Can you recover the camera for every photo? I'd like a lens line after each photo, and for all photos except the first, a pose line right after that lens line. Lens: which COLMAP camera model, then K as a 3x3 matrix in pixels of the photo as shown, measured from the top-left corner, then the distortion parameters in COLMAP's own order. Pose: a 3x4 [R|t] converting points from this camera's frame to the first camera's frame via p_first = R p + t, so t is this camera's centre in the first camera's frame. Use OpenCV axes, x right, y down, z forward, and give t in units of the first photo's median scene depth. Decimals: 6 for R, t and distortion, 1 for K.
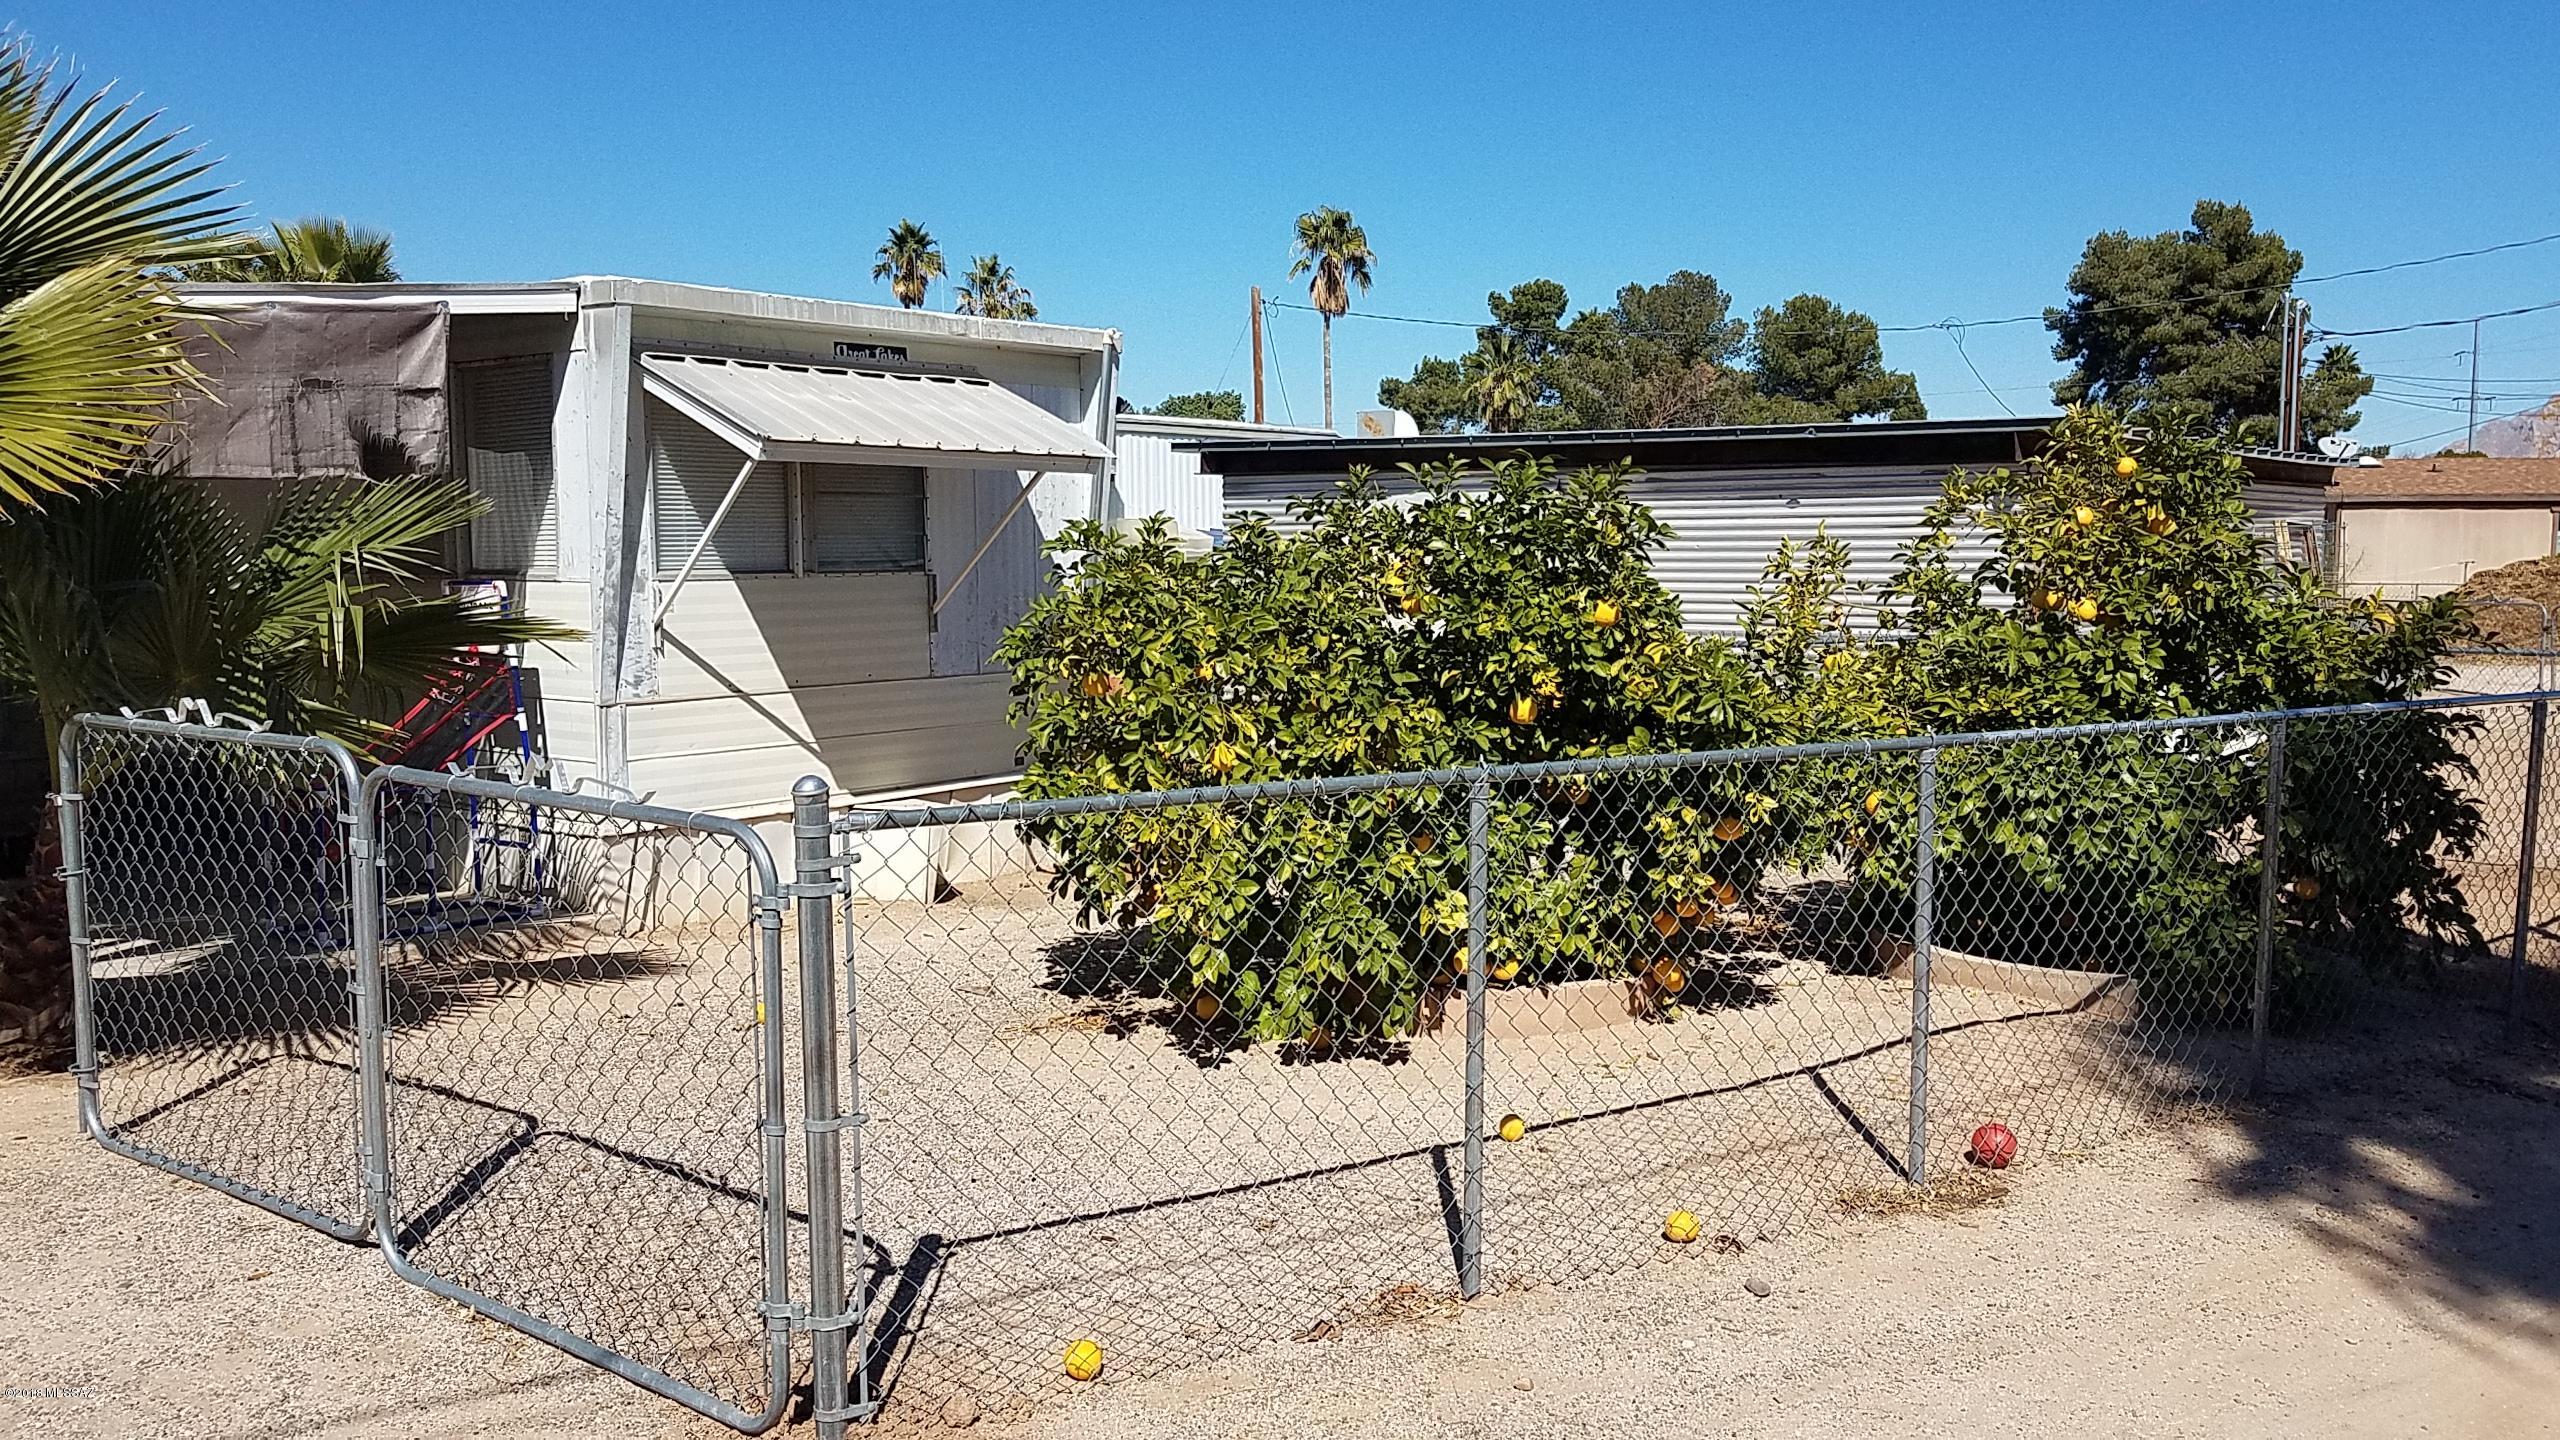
lens RADIAL K [[2008.2, 0, 1280.0], [0, 2008.2, 720.0], [0, 0, 1]] dist [0.001390, -0.006849]
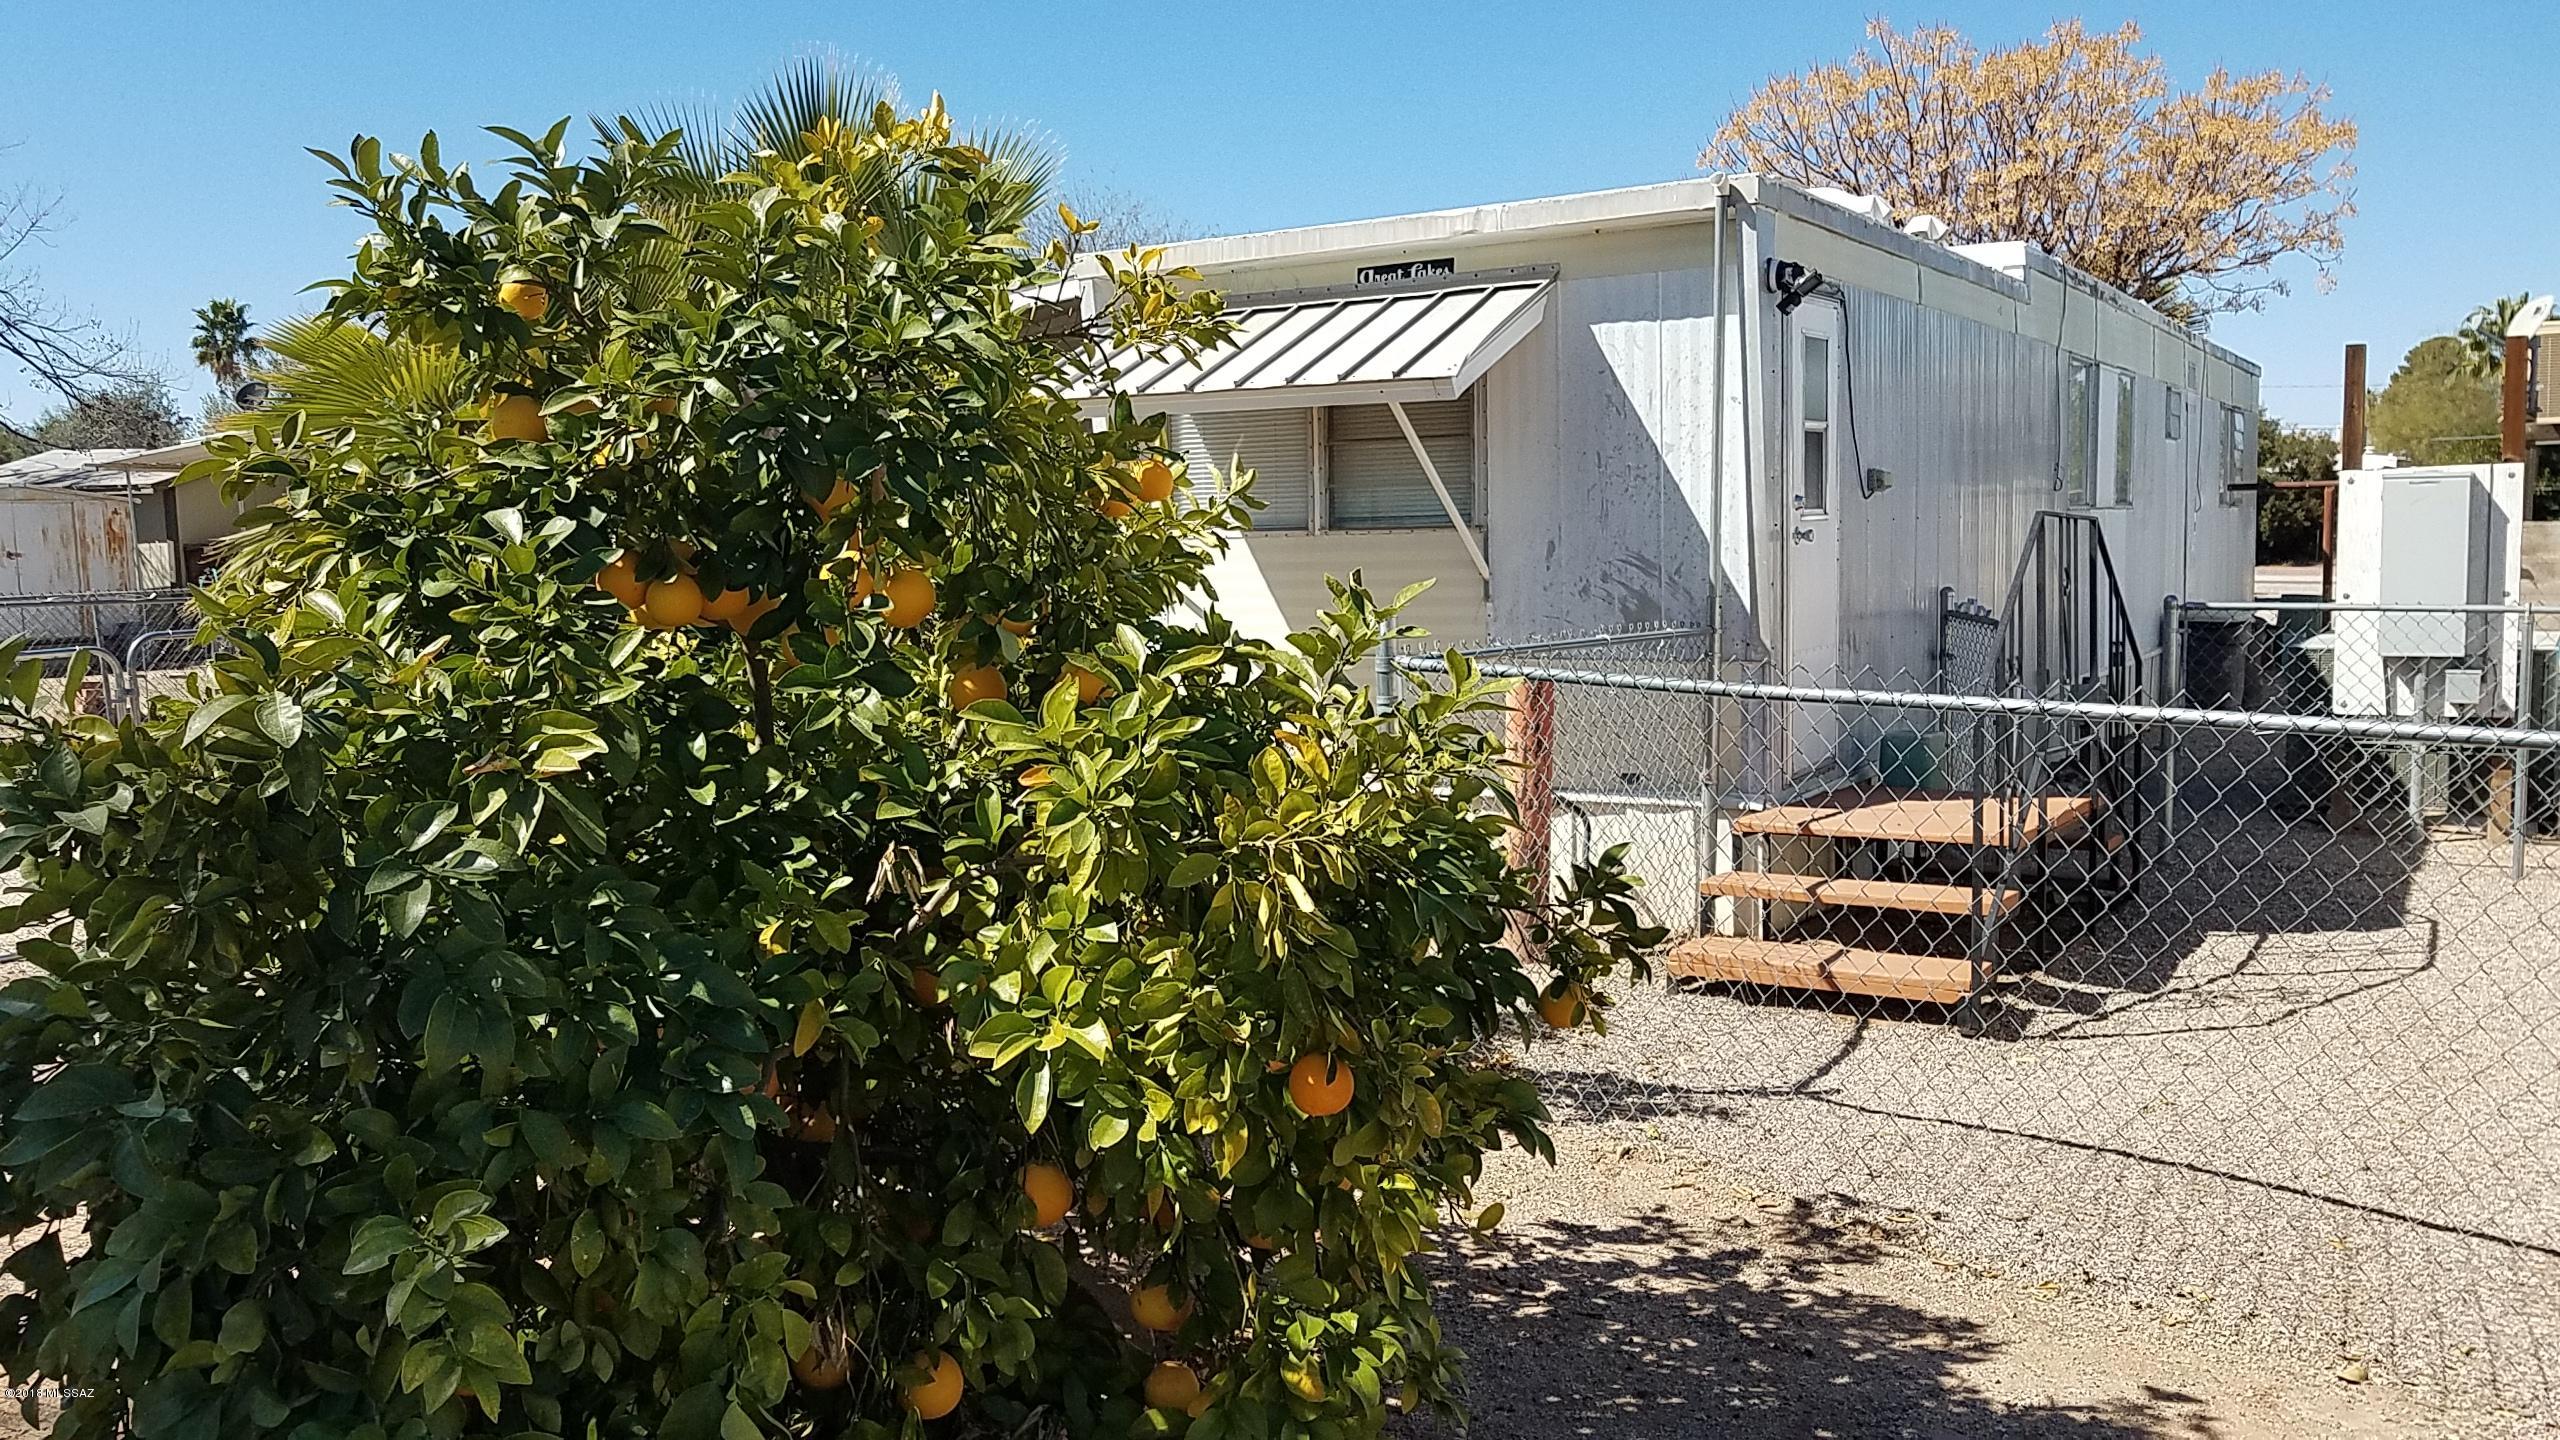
lens RADIAL K [[2008.2, 0, 1280.0], [0, 2008.2, 720.0], [0, 0, 1]] dist [0.001390, -0.006849]
pose [[0.099174, 0.095849, -0.990443, 0.664326], [-0.066375, 0.993770, 0.089525, -0.067058], [0.992854, 0.056862, 0.104919, 0.877106]]
